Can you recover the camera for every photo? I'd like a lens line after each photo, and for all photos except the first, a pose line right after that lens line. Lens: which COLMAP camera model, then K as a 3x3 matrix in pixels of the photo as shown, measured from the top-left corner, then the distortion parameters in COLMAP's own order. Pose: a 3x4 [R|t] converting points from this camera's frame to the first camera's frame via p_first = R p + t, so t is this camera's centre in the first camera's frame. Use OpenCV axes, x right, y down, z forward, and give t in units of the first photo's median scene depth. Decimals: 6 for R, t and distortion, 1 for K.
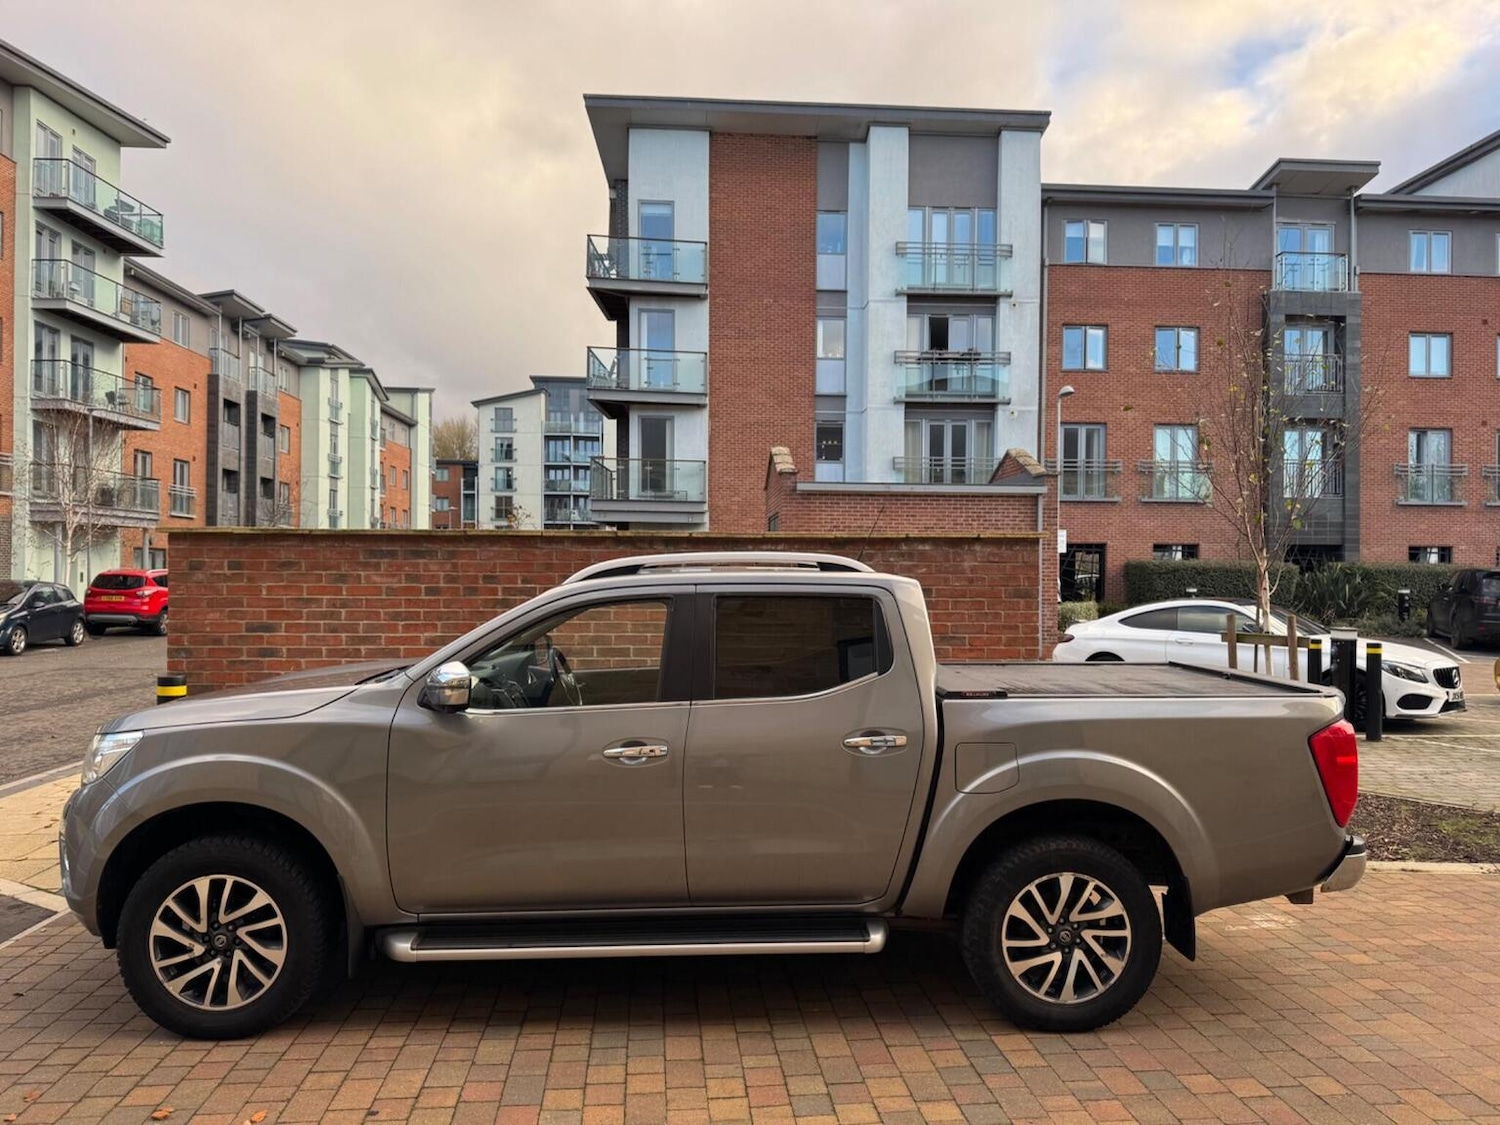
lens RADIAL K [[1057.5, 0, 756.0], [0, 1057.5, 573.6], [0, 0, 1]] dist [0.027579, -0.033450]
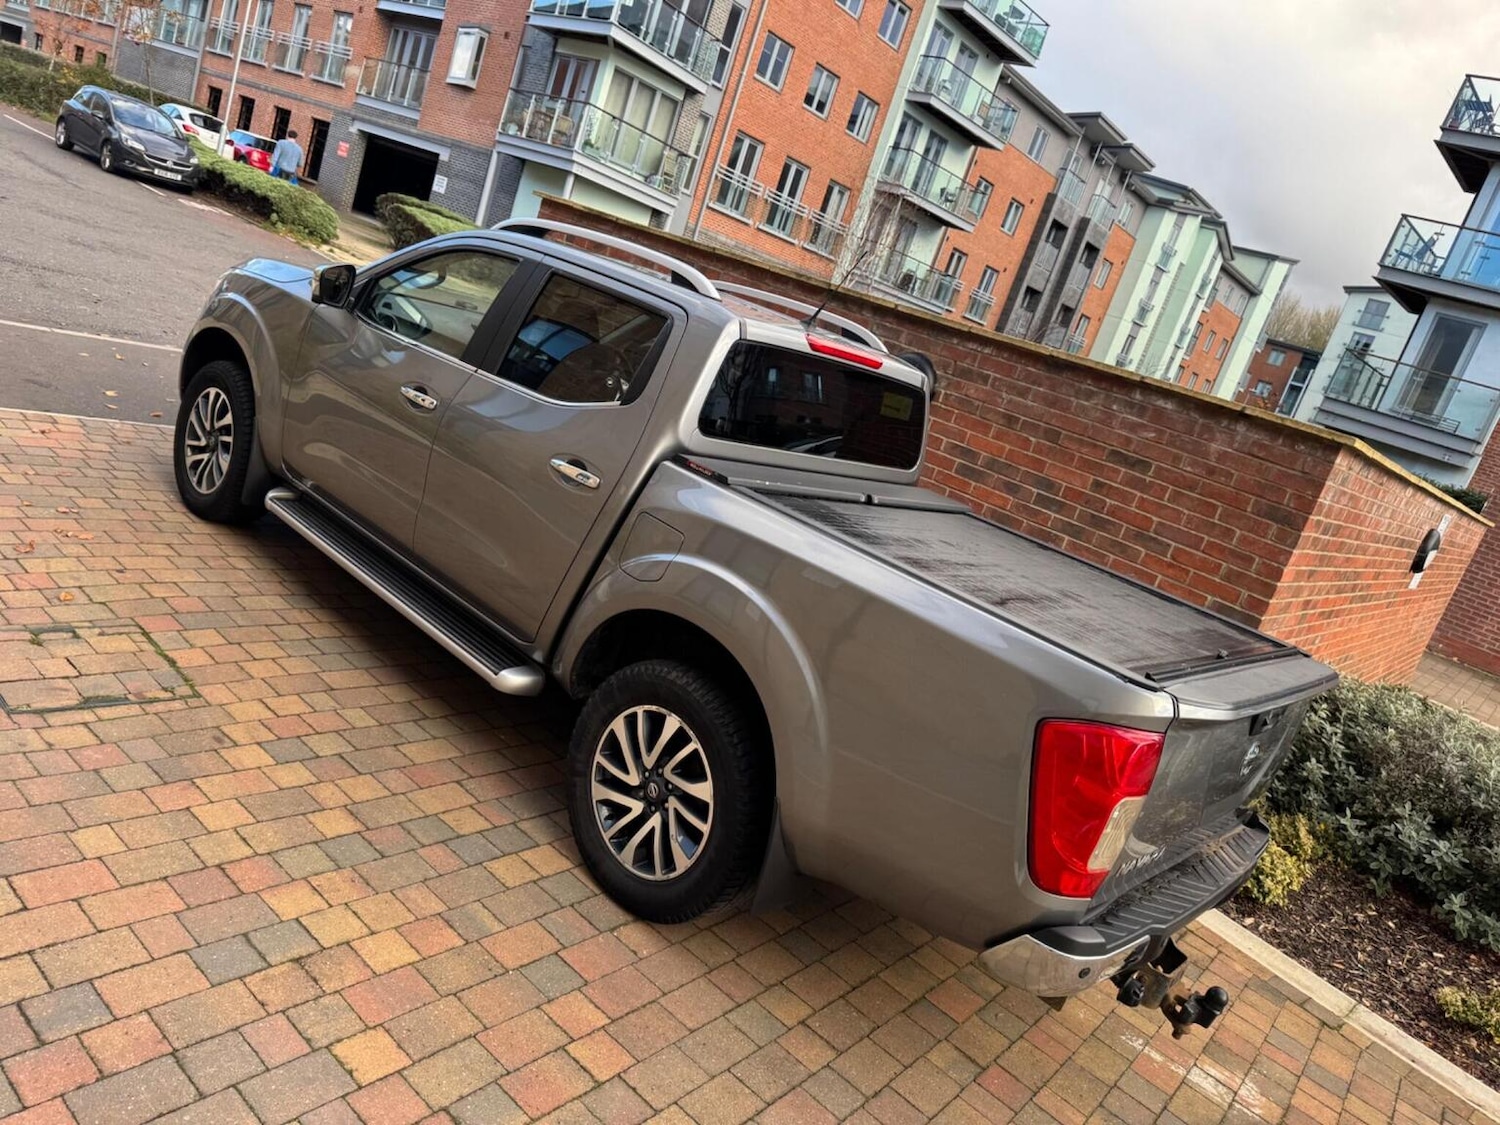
lens RADIAL K [[1061.1, 0, 743.0], [0, 1061.1, 560.5], [0, 0, 1]] dist [0.006092, -0.007384]
pose [[0.678140, 0.380086, -0.629015, 0.102374], [-0.306659, 0.924154, 0.227816, -0.000762], [0.667896, 0.038402, 0.743263, 0.064363]]
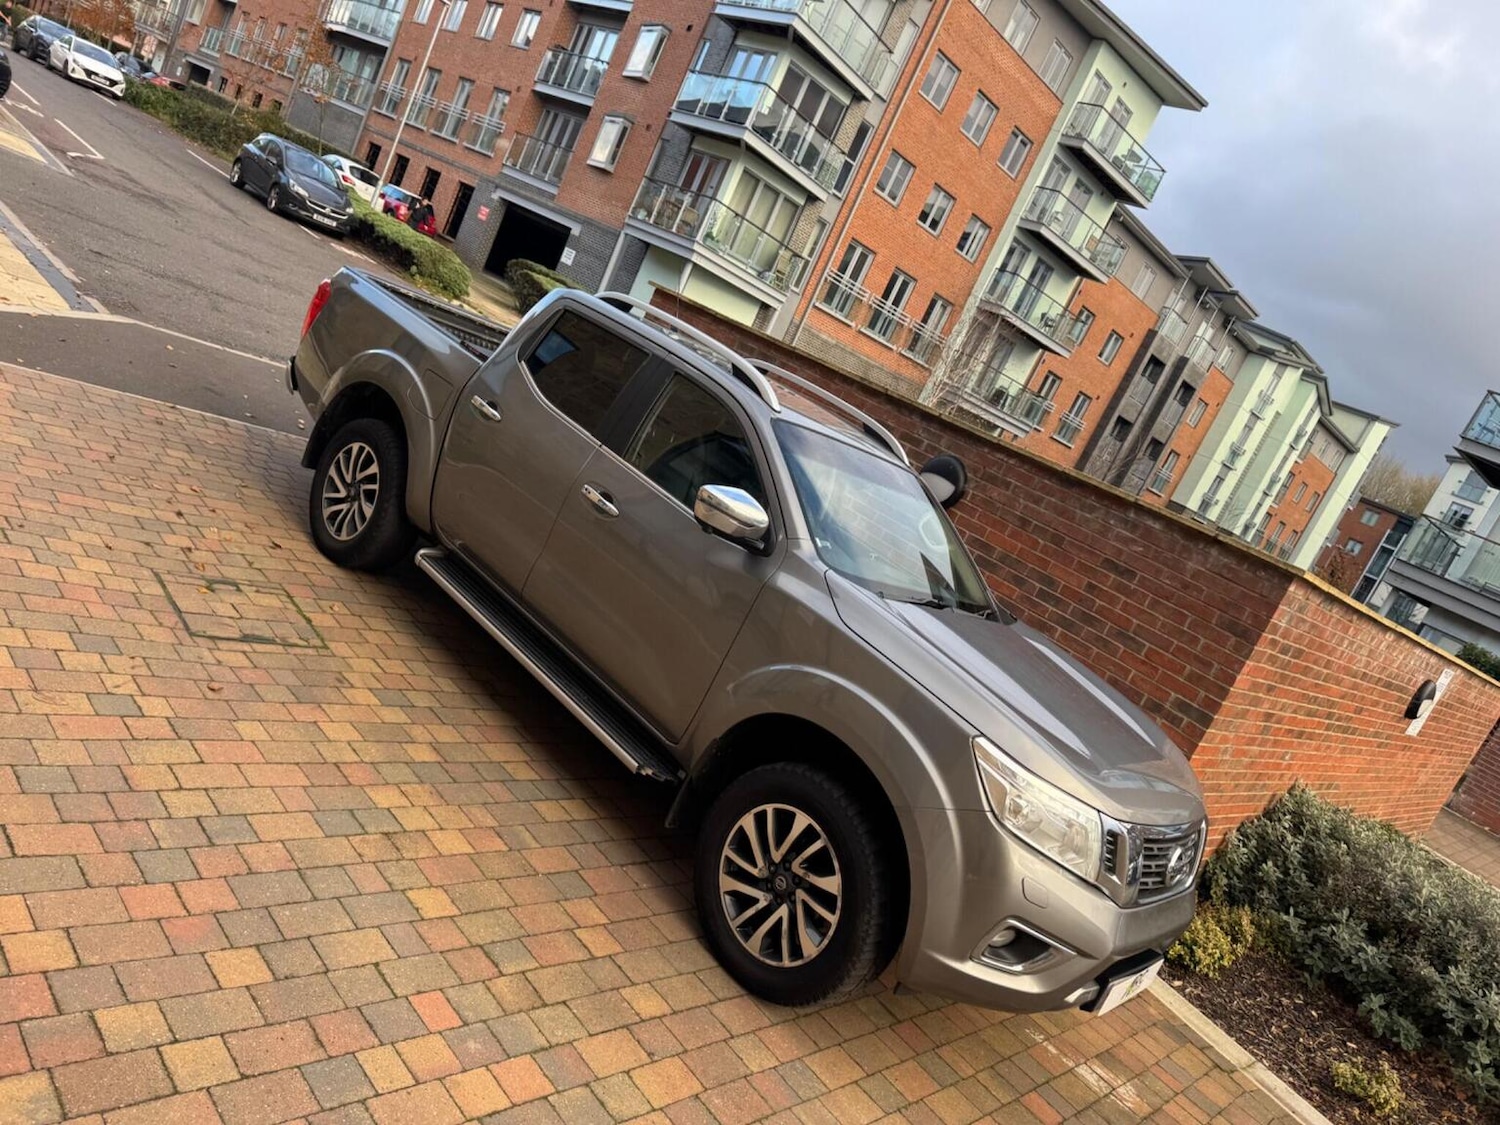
lens RADIAL K [[1057.5, 0, 756.0], [0, 1057.5, 573.6], [0, 0, 1]] dist [0.027579, -0.033450]
pose [[0.588937, 0.417443, -0.692023, 0.127035], [-0.415224, 0.890908, 0.184043, -0.003120], [0.693356, 0.178955, 0.698021, 0.048165]]
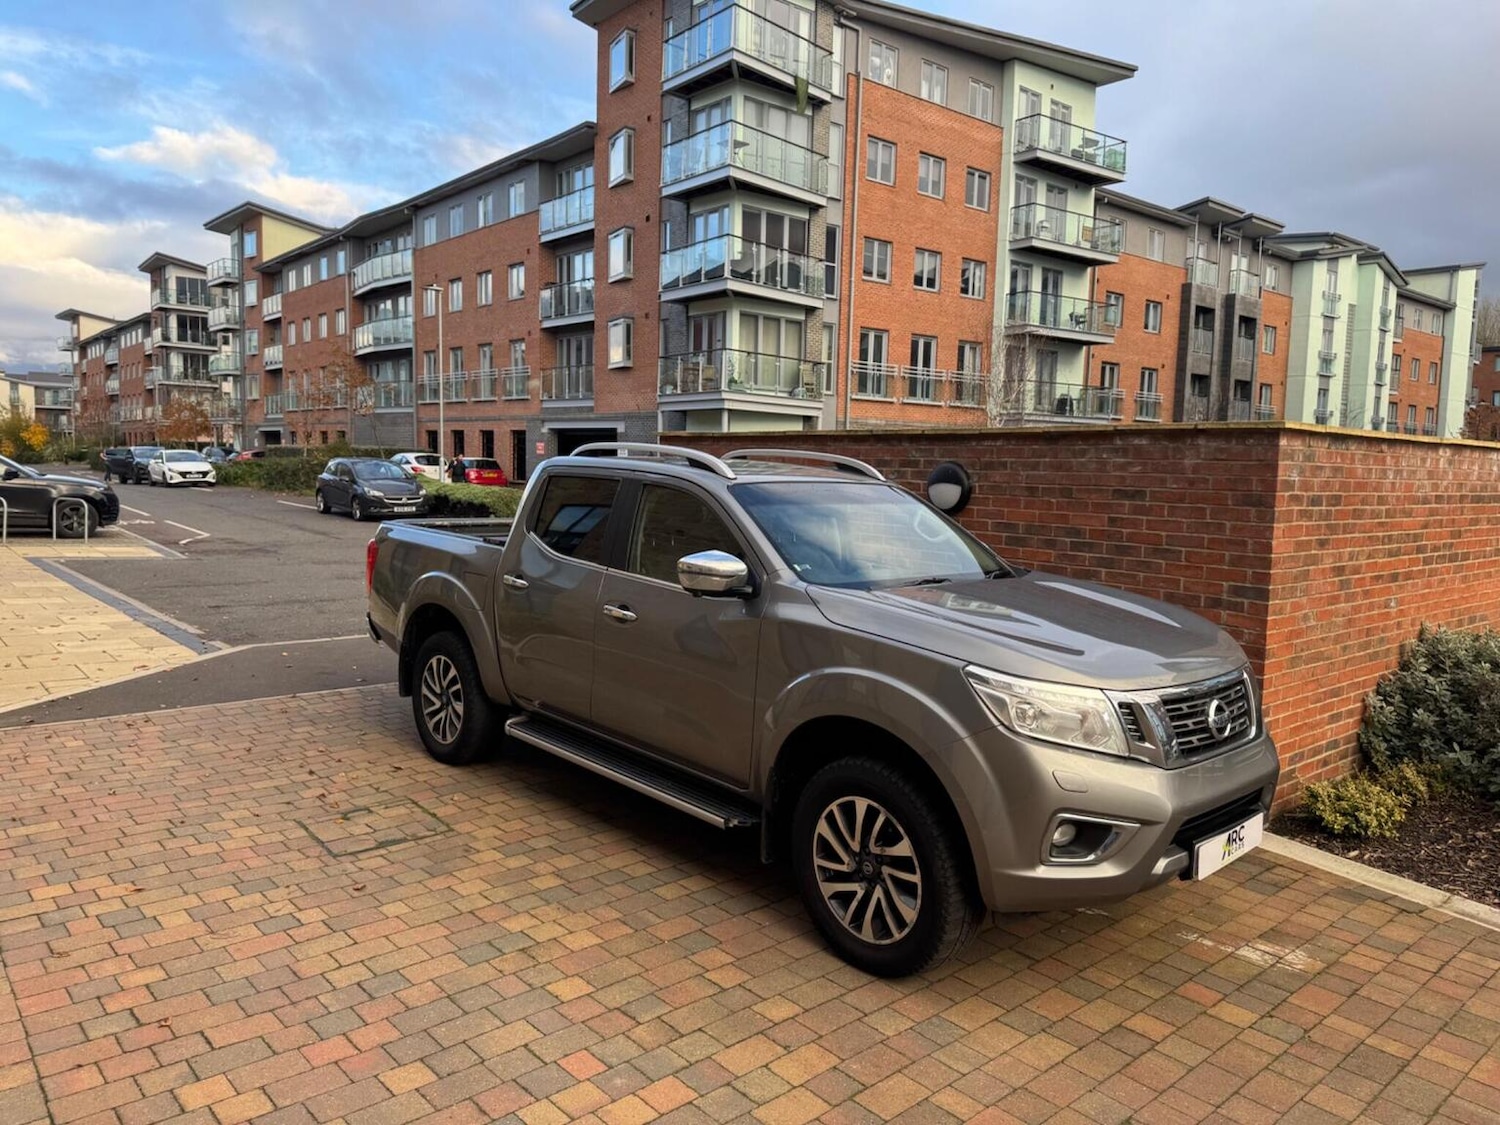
lens RADIAL K [[1057.7, 0, 757.8], [0, 1057.7, 558.4], [0, 0, 1]] dist [0.031555, -0.039830]
pose [[0.587136, 0.082436, -0.805280, 0.152345], [-0.021339, 0.996031, 0.086406, 0.000406], [0.809207, -0.033548, 0.586565, 0.054499]]
